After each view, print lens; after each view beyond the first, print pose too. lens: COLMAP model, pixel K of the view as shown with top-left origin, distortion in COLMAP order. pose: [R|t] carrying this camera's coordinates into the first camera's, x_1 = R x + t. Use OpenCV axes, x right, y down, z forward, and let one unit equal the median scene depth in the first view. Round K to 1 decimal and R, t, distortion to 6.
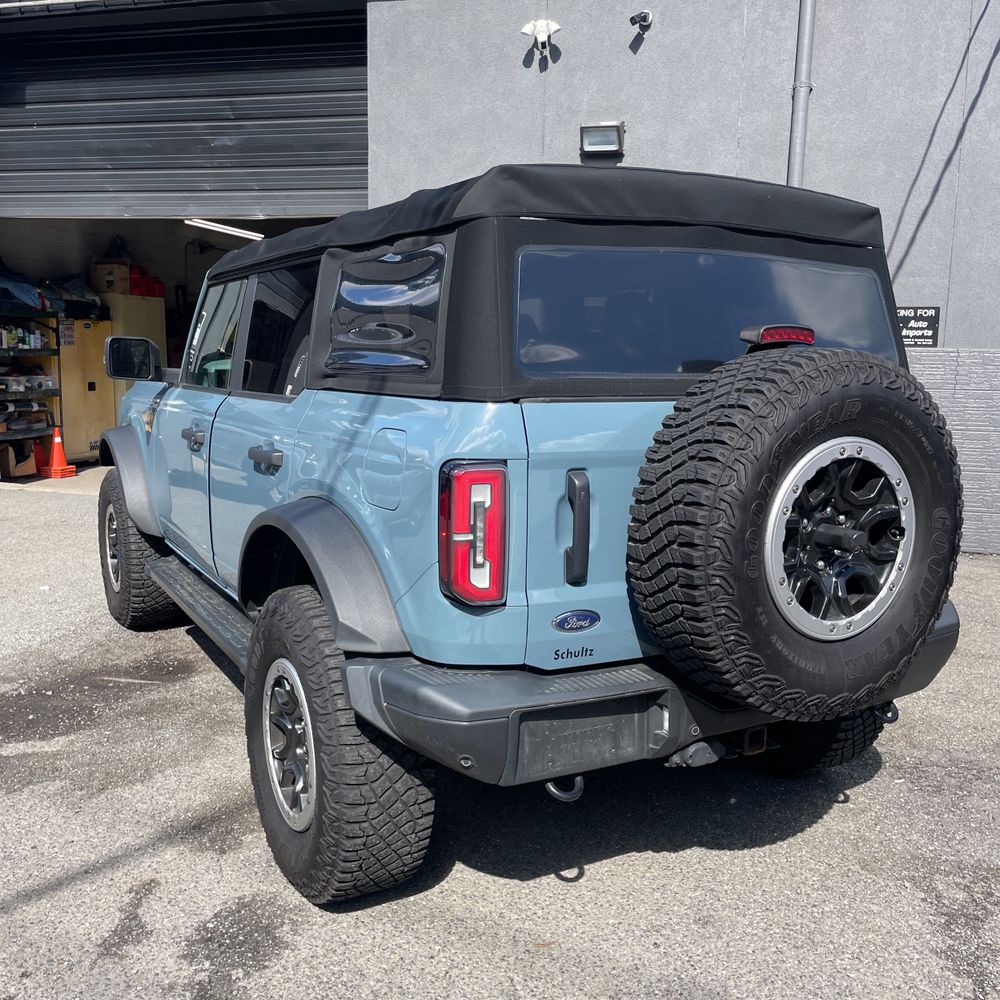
lens RADIAL K [[1021.4, 0, 494.0], [0, 1021.4, 486.2], [0, 0, 1]] dist [0.035603, 0.000000]
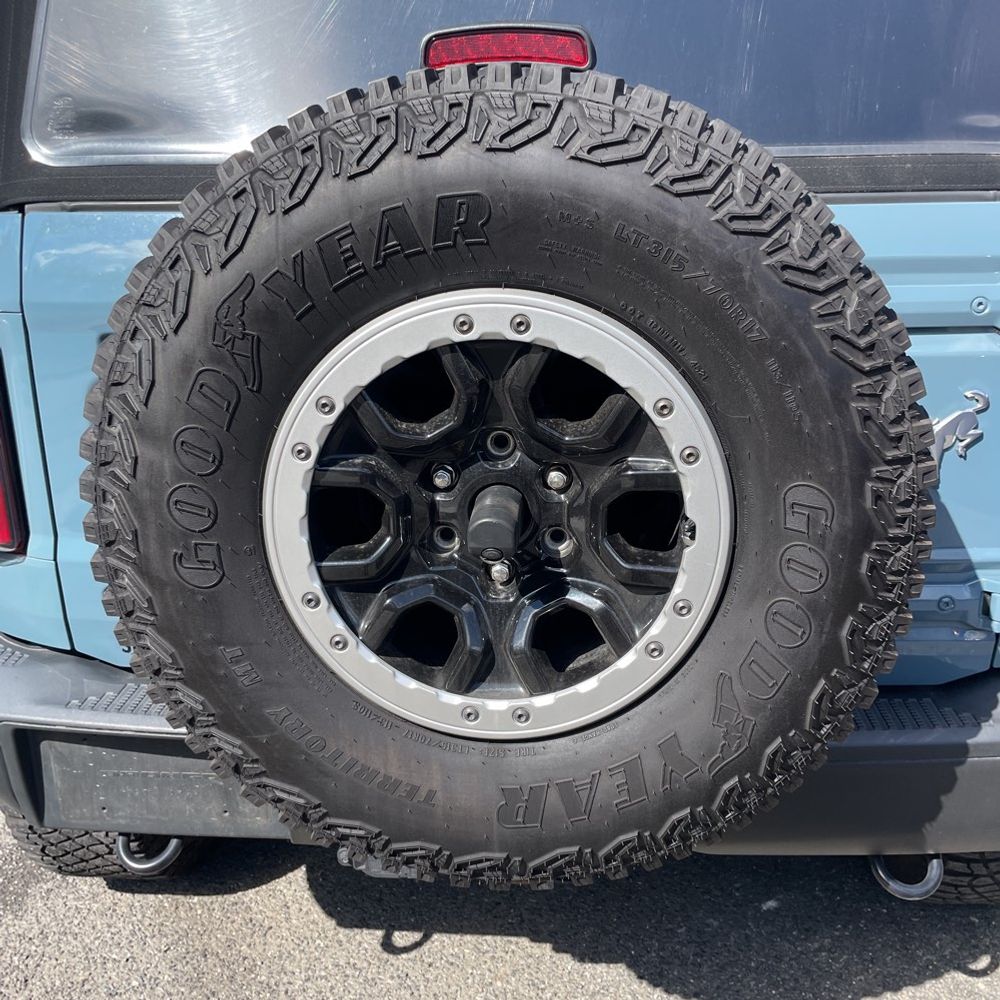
lens RADIAL K [[1021.4, 0, 499.7], [0, 1021.4, 518.3], [0, 0, 1]] dist [0.035603, 0.000000]
pose [[0.835079, 0.141725, -0.531560, 0.188279], [-0.050411, 0.981895, 0.182597, -0.010520], [0.547815, -0.125687, 0.827104, 0.210906]]
